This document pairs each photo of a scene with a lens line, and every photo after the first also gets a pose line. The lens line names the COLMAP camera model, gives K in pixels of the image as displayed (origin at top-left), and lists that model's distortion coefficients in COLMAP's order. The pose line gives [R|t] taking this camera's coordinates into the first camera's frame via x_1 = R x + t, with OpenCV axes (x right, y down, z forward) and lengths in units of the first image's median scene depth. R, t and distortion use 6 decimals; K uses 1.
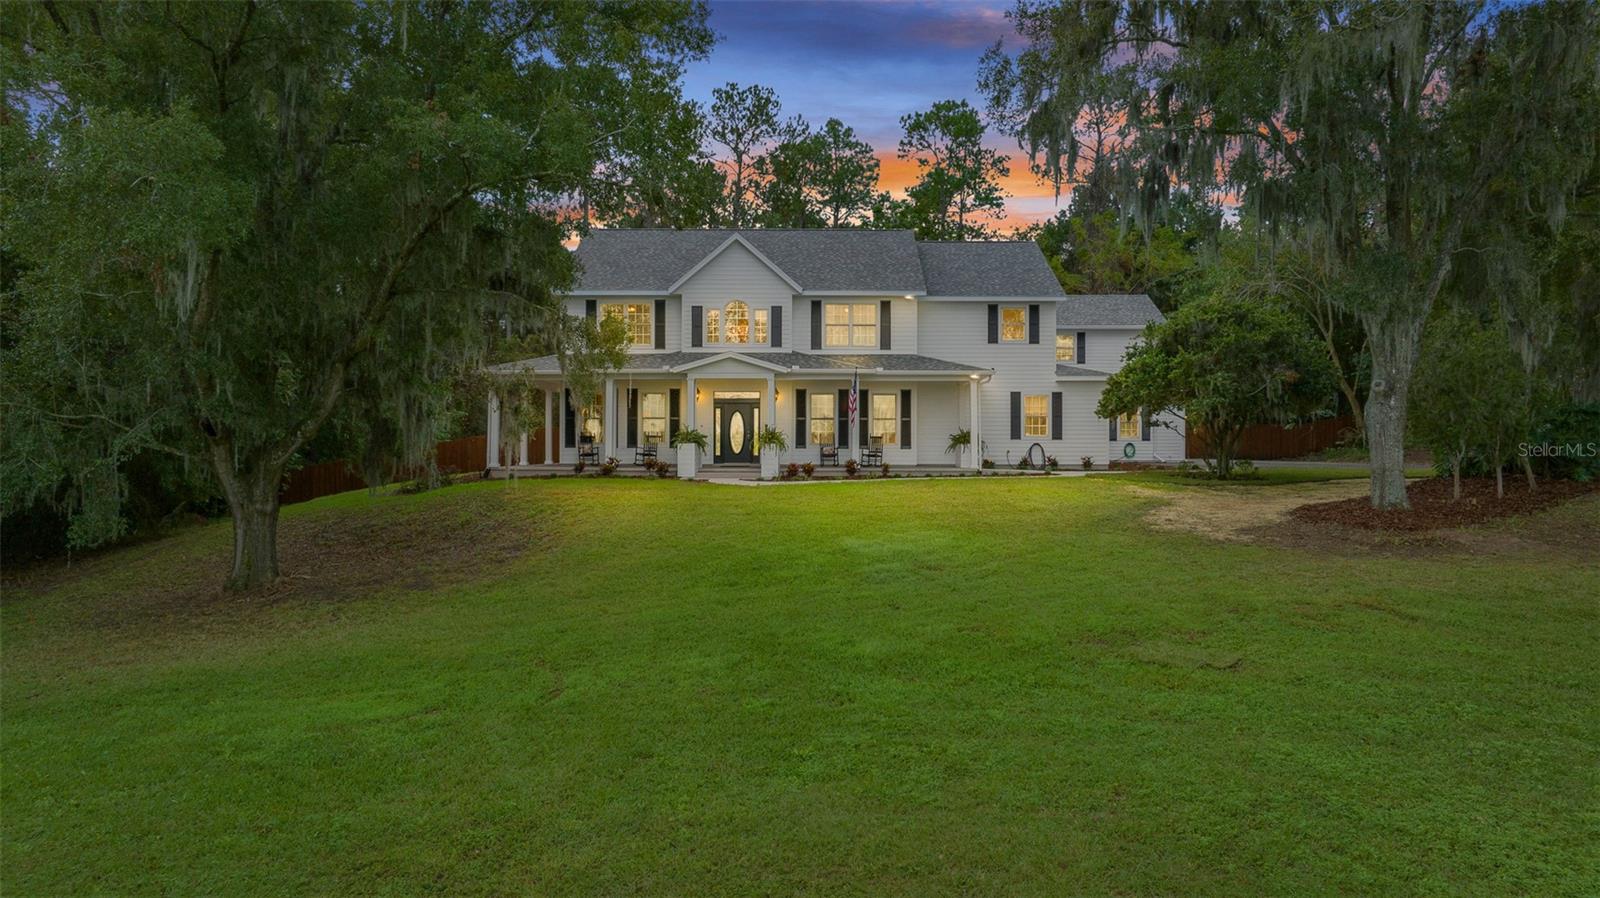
lens RADIAL K [[1122.6, 0, 800.0], [0, 1122.6, 449.0], [0, 0, 1]] dist [-0.023525, -0.001295]
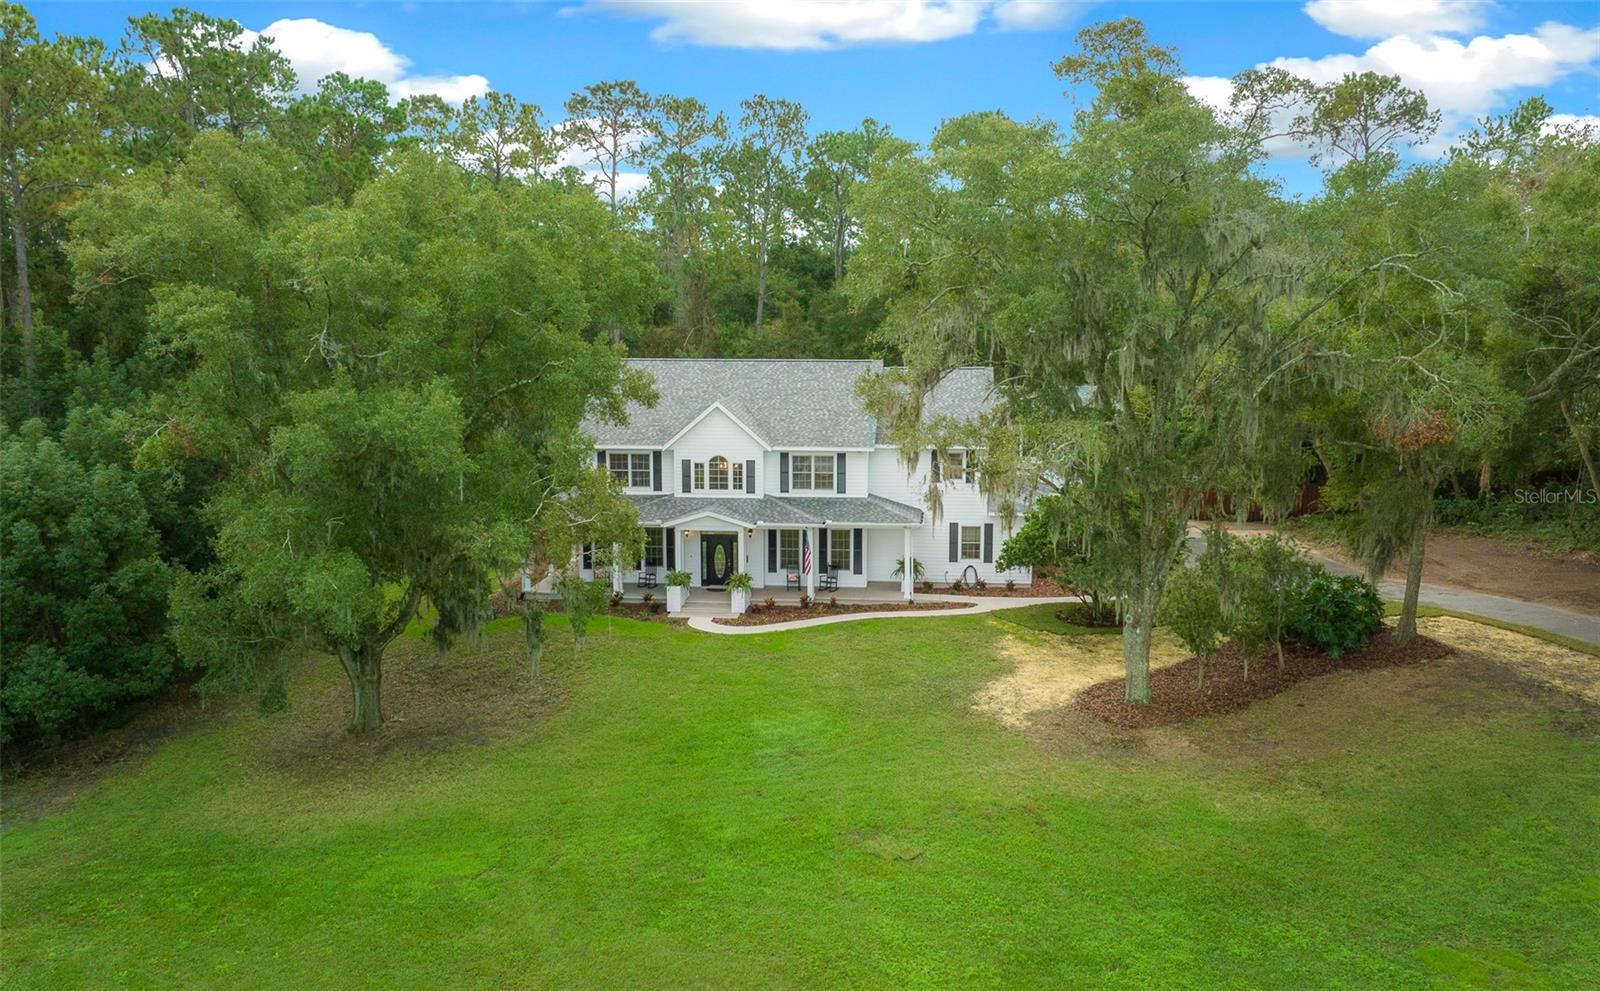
lens RADIAL K [[1367.1, 0, 795.7], [0, 1367.1, 520.2], [0, 0, 1]] dist [-0.011498, -0.010892]
pose [[0.996558, 0.010075, -0.082288, 0.237205], [0.002084, 0.989229, 0.146359, -0.440589], [0.082876, -0.146026, 0.985803, -0.742759]]
